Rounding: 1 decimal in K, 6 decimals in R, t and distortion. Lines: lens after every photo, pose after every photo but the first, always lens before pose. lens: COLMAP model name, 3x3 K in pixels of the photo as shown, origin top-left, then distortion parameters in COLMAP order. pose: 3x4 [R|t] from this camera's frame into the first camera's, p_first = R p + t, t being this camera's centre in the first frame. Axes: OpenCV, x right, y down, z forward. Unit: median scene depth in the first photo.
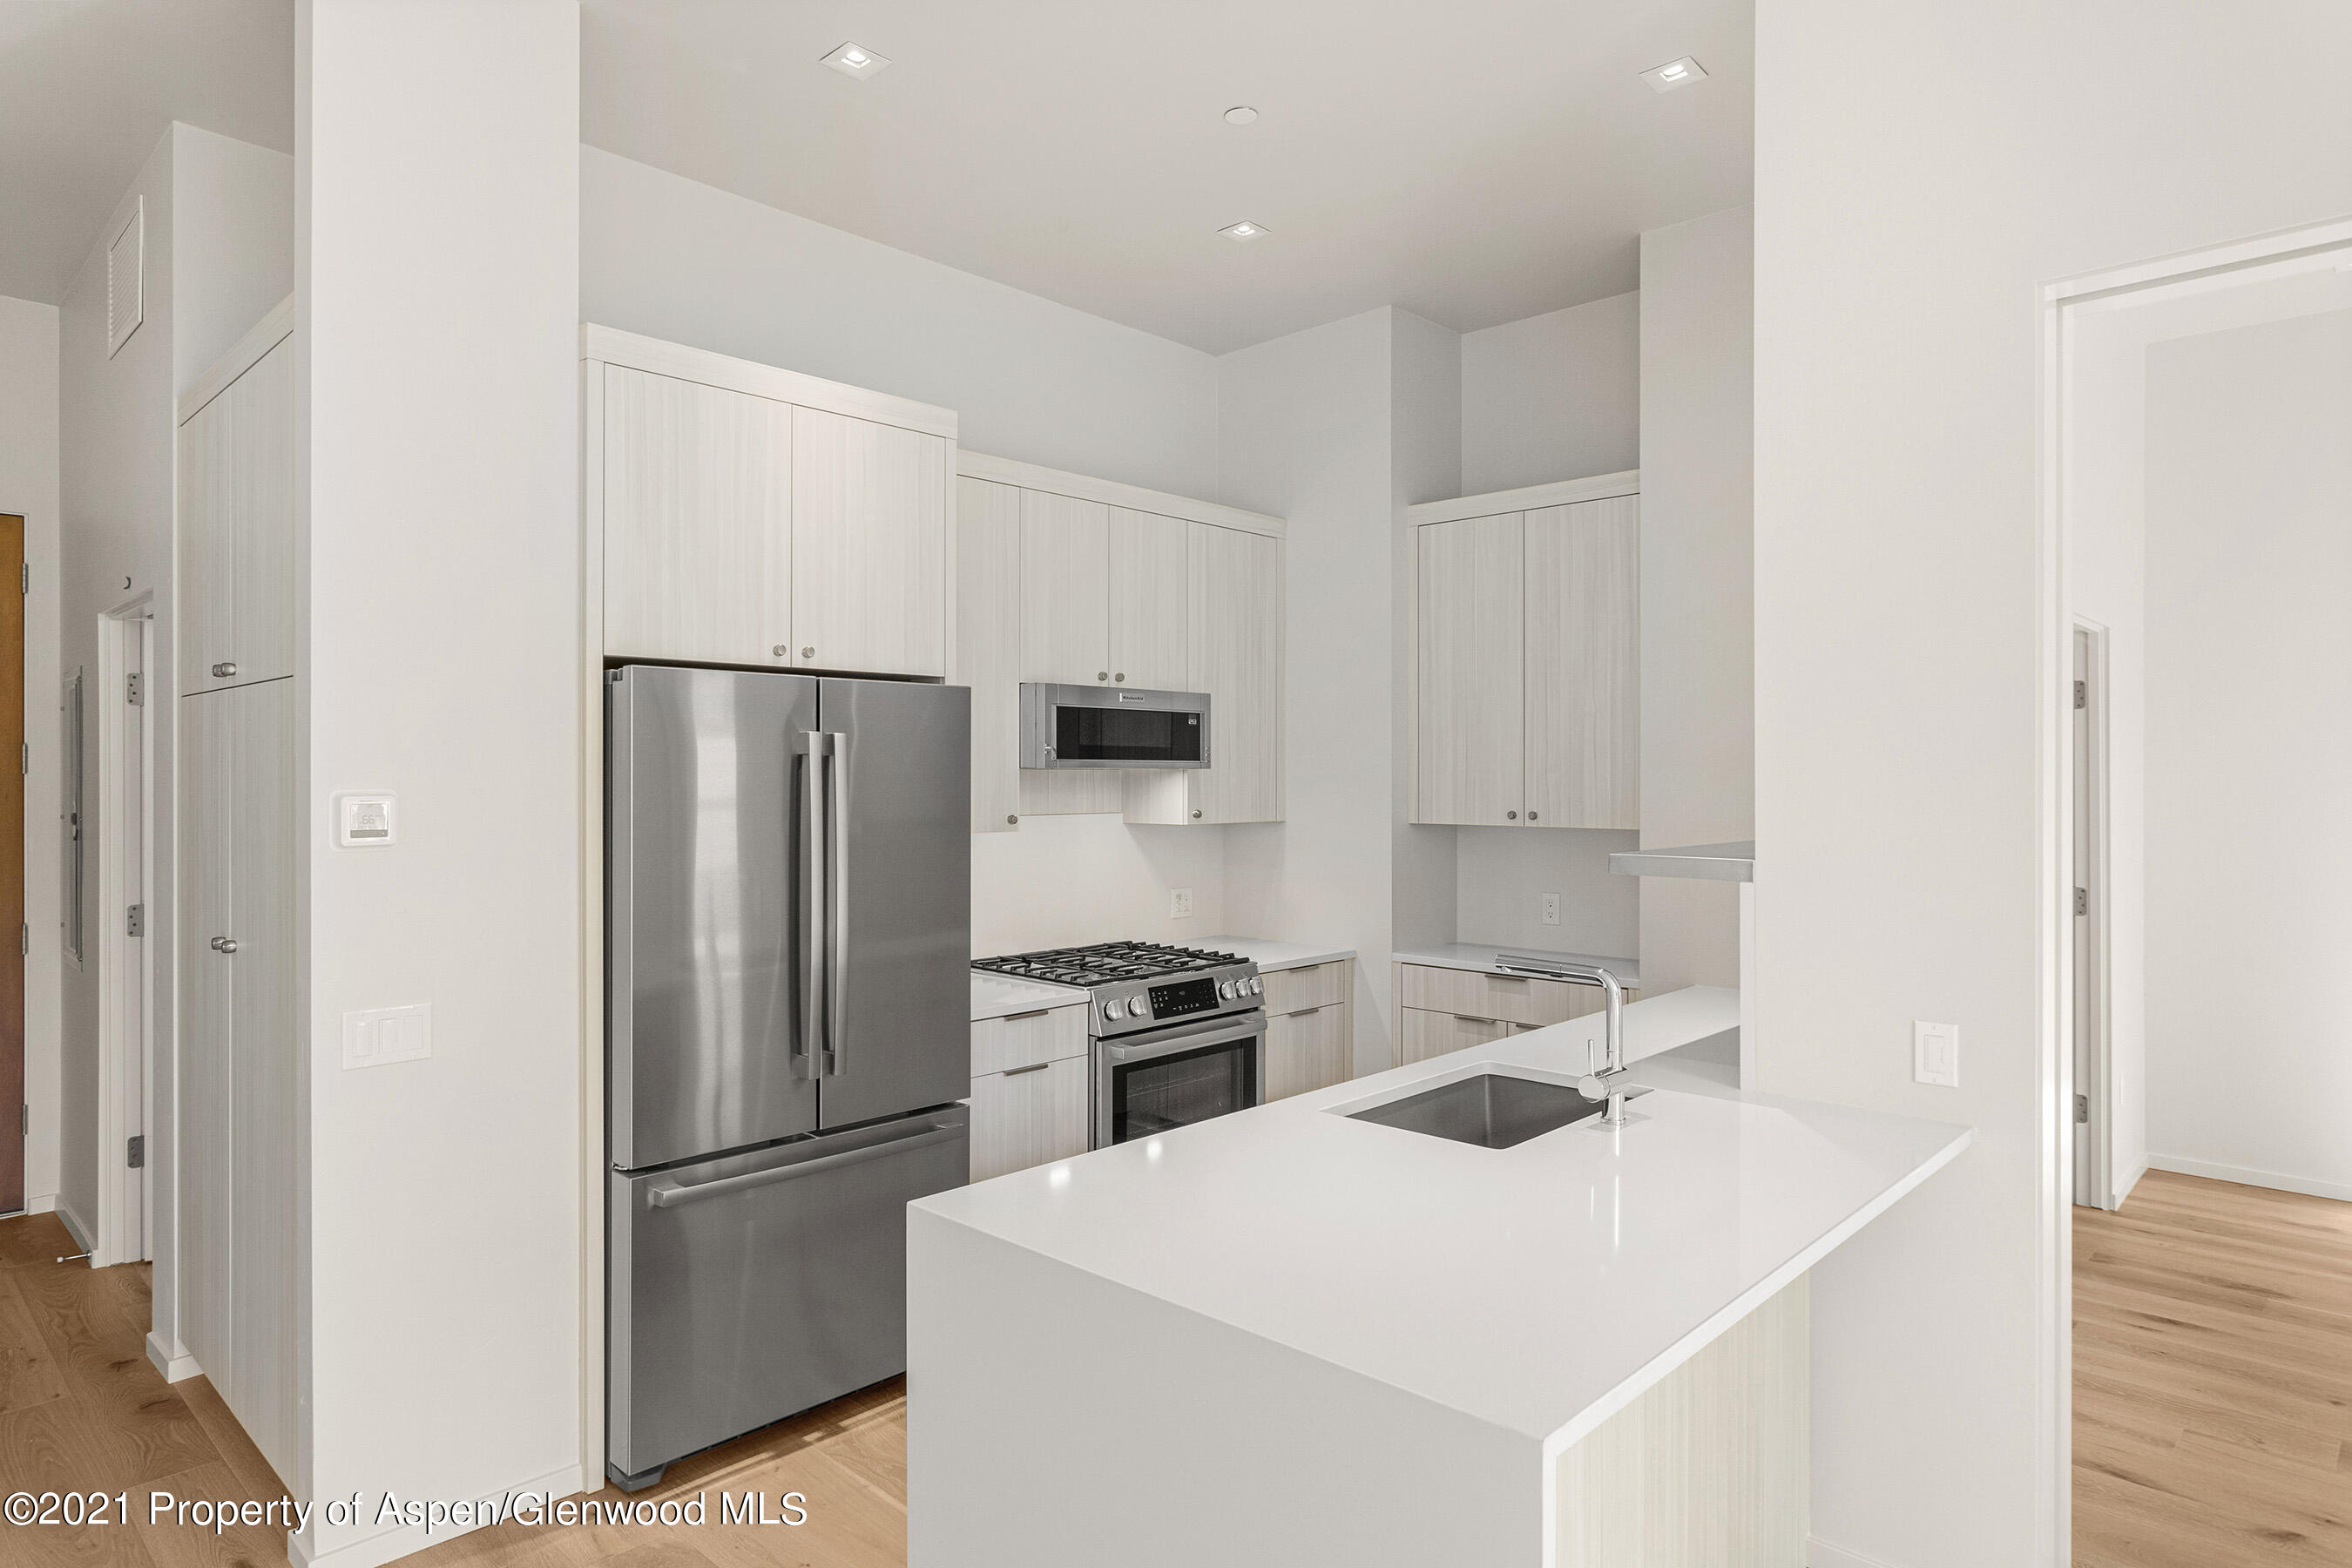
lens RADIAL K [[1381.7, 0, 1176.0], [0, 1381.7, 784.0], [0, 0, 1]] dist [0.000859, 0.001391]
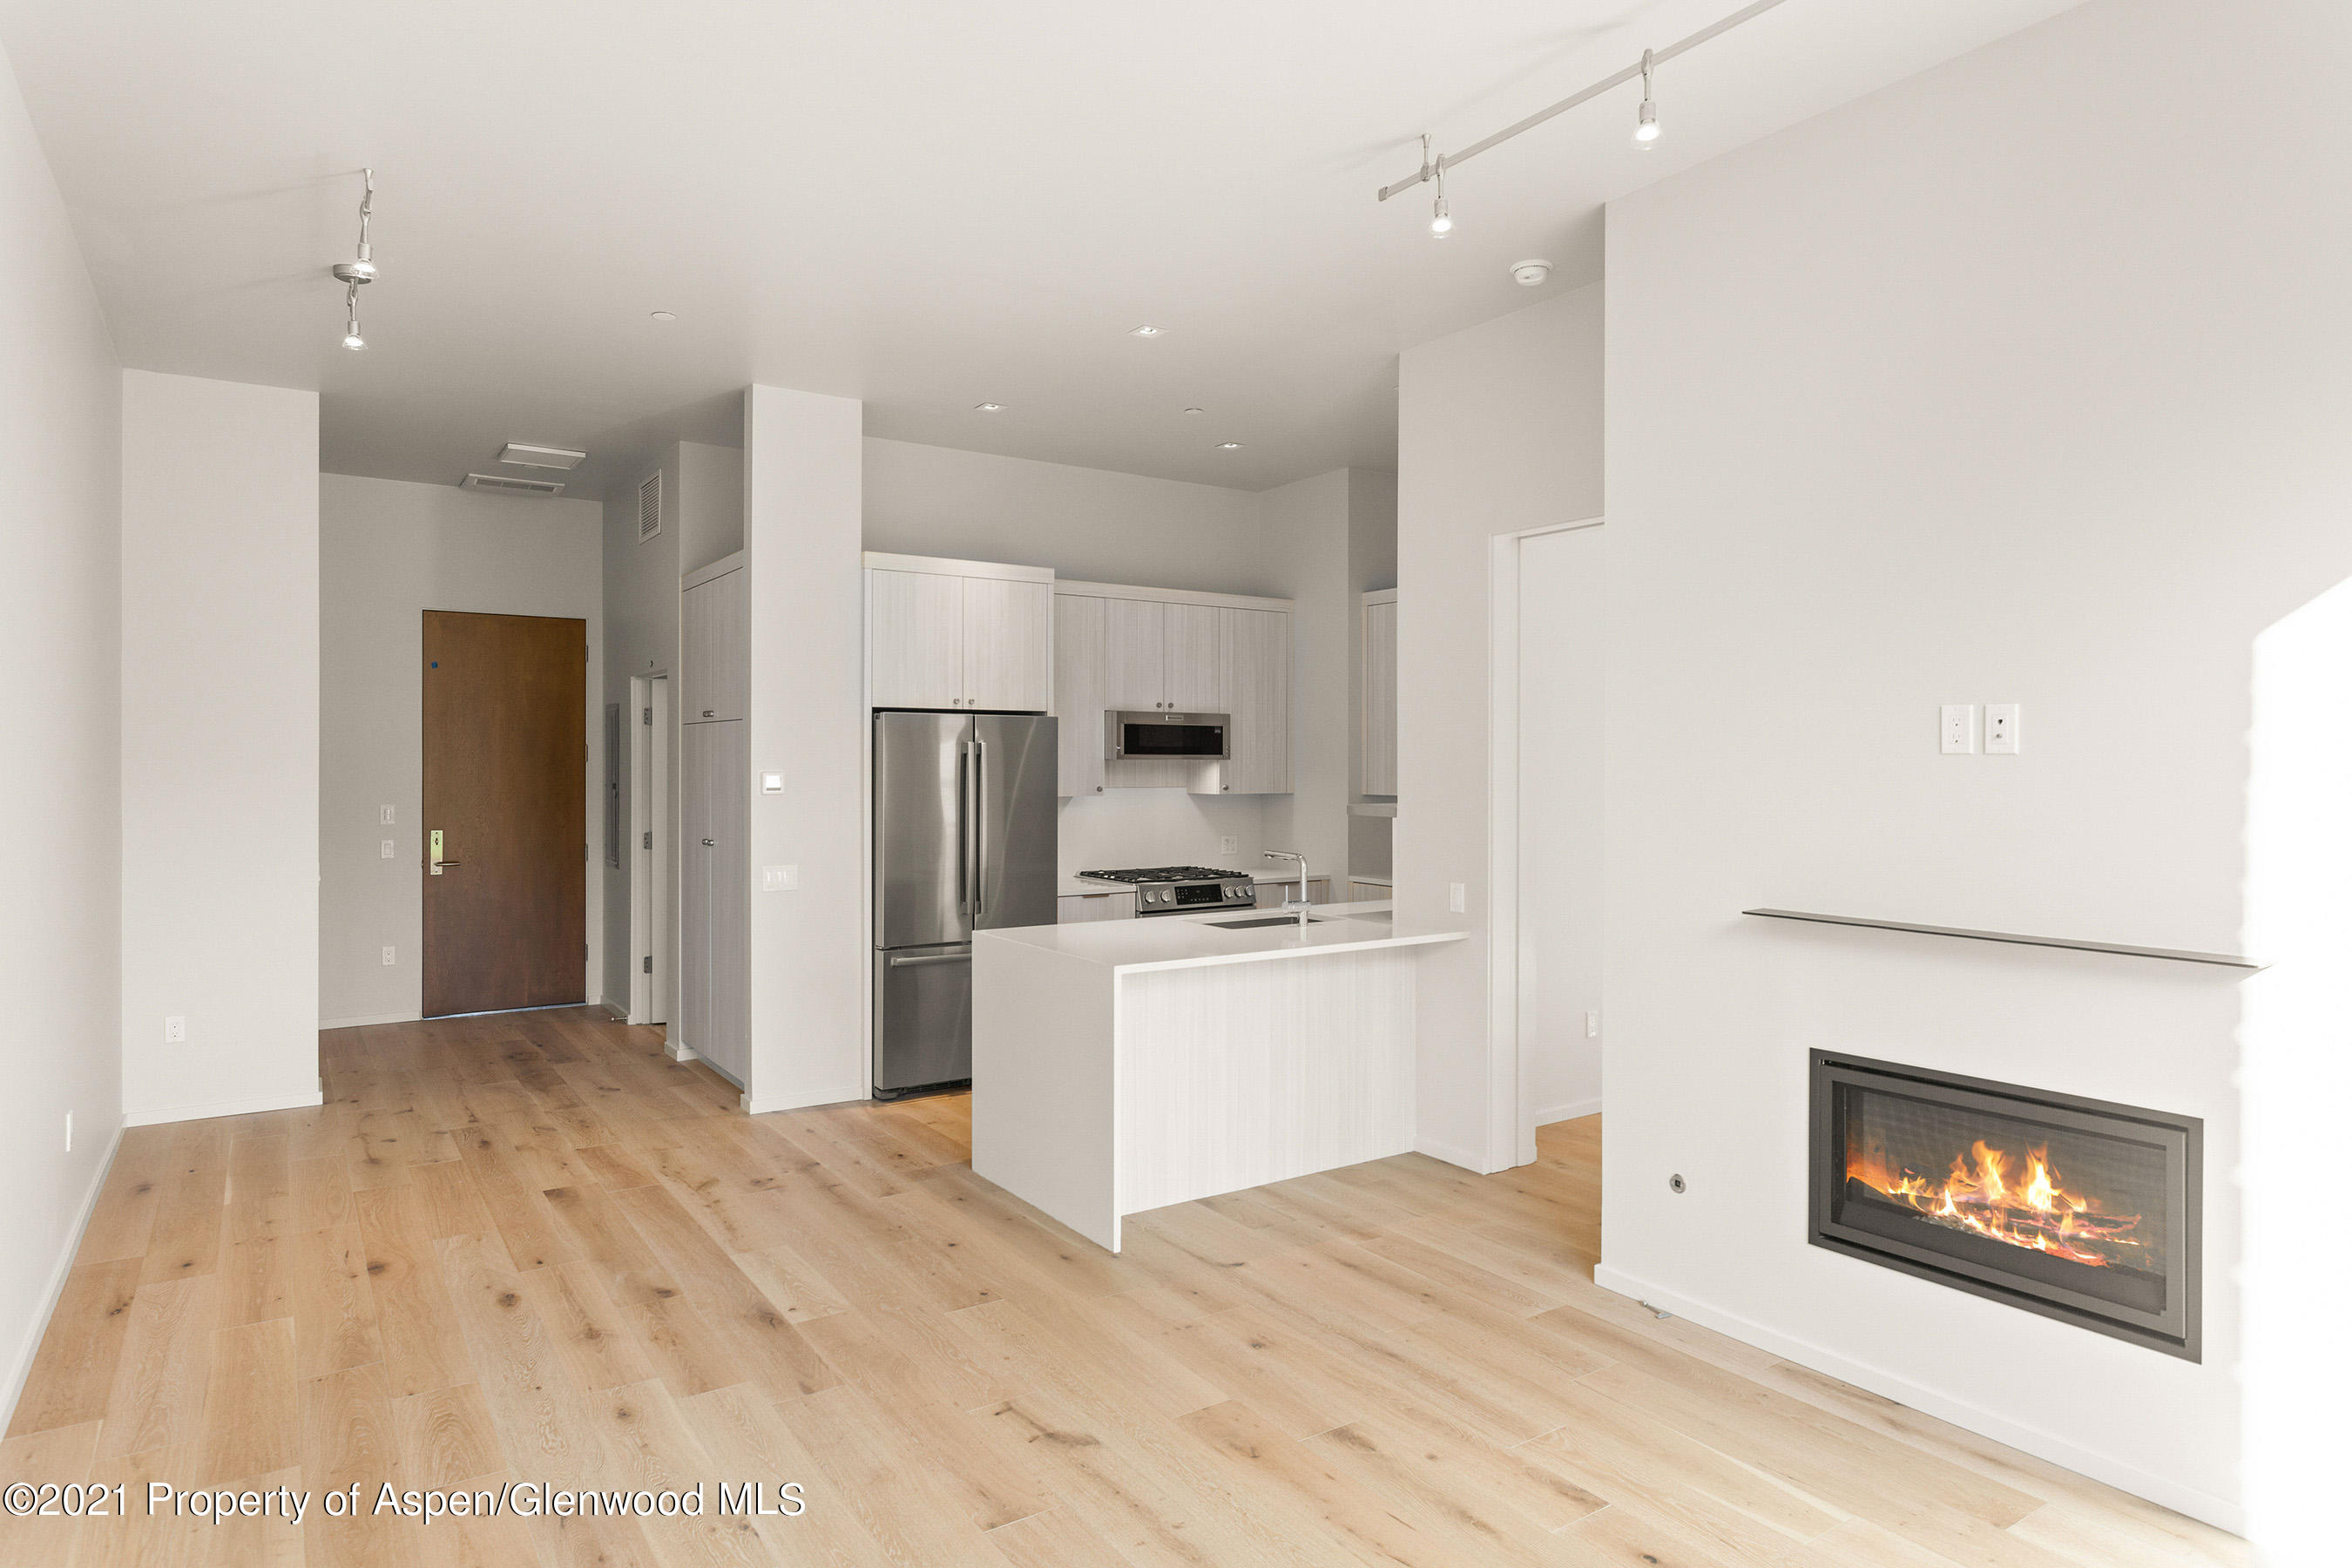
lens RADIAL K [[1381.7, 0, 1176.0], [0, 1381.7, 784.0], [0, 0, 1]] dist [0.000859, 0.001391]
pose [[0.977436, 0.005375, -0.211165, 0.340060], [-0.003390, 0.999947, 0.009758, 0.001952], [0.211206, -0.008822, 0.977402, -0.677077]]
